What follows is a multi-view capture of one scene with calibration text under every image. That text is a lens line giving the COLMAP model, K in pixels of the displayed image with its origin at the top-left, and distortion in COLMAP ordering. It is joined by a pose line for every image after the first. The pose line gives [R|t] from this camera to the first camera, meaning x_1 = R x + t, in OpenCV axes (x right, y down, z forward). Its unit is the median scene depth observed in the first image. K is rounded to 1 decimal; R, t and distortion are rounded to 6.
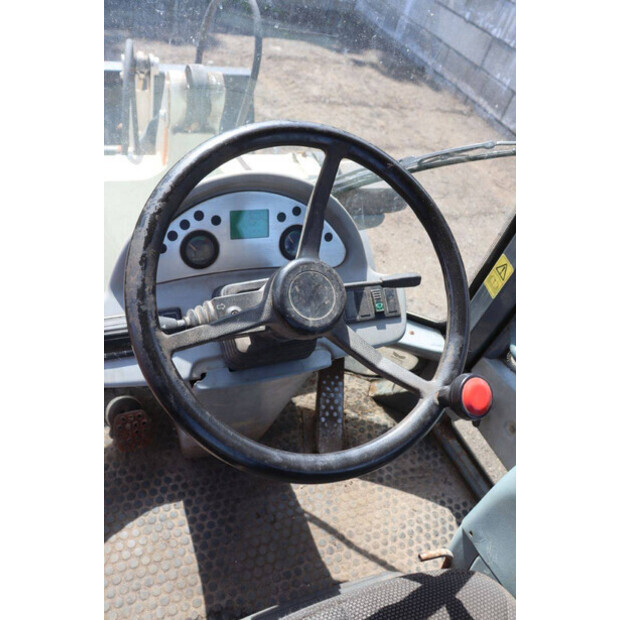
lens RADIAL K [[497.3, 0, 310.0], [0, 497.3, 310.0], [0, 0, 1]] dist [-0.188964, 0.170262]
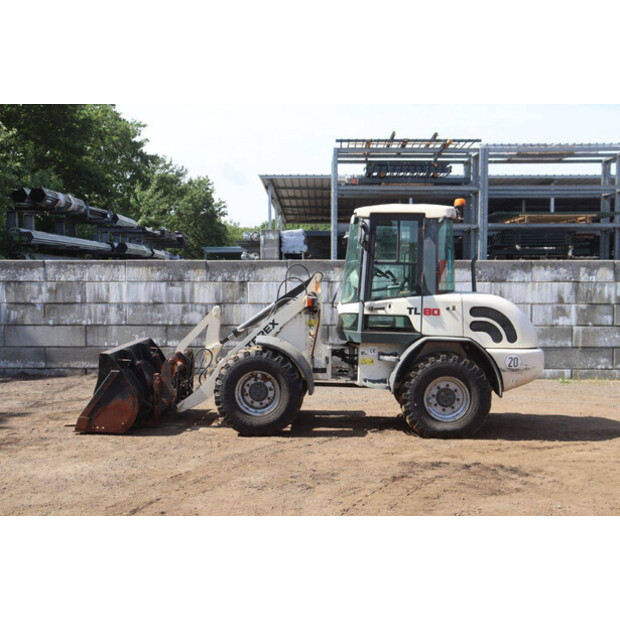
lens RADIAL K [[777.9, 0, 310.0], [0, 777.9, 310.0], [0, 0, 1]] dist [0.032448, 0.021639]
pose [[0.384386, -0.252829, 0.887877, -7.531428], [0.709465, 0.696279, -0.108877, 0.674939], [-0.590683, 0.671769, 0.447013, -2.561417]]
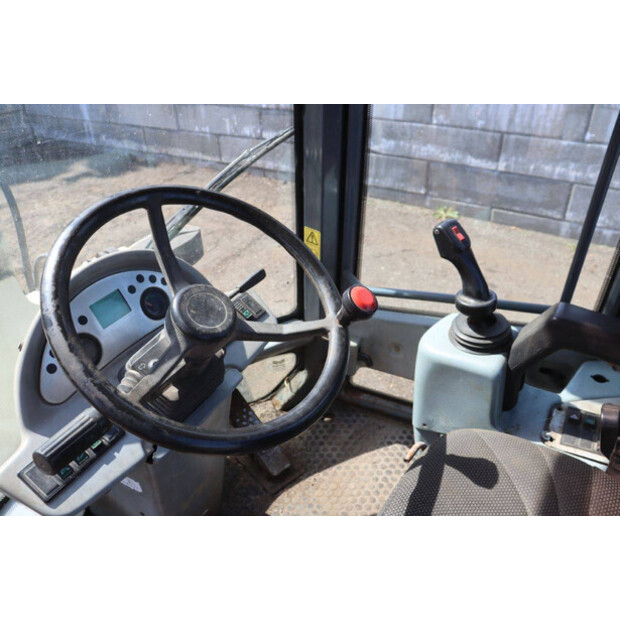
lens RADIAL K [[497.3, 0, 310.0], [0, 497.3, 310.0], [0, 0, 1]] dist [-0.188964, 0.170262]
pose [[0.766664, -0.532187, 0.359169, -0.113526], [0.575293, 0.817786, -0.016262, 0.065007], [-0.285069, 0.219095, 0.933131, -0.077895]]
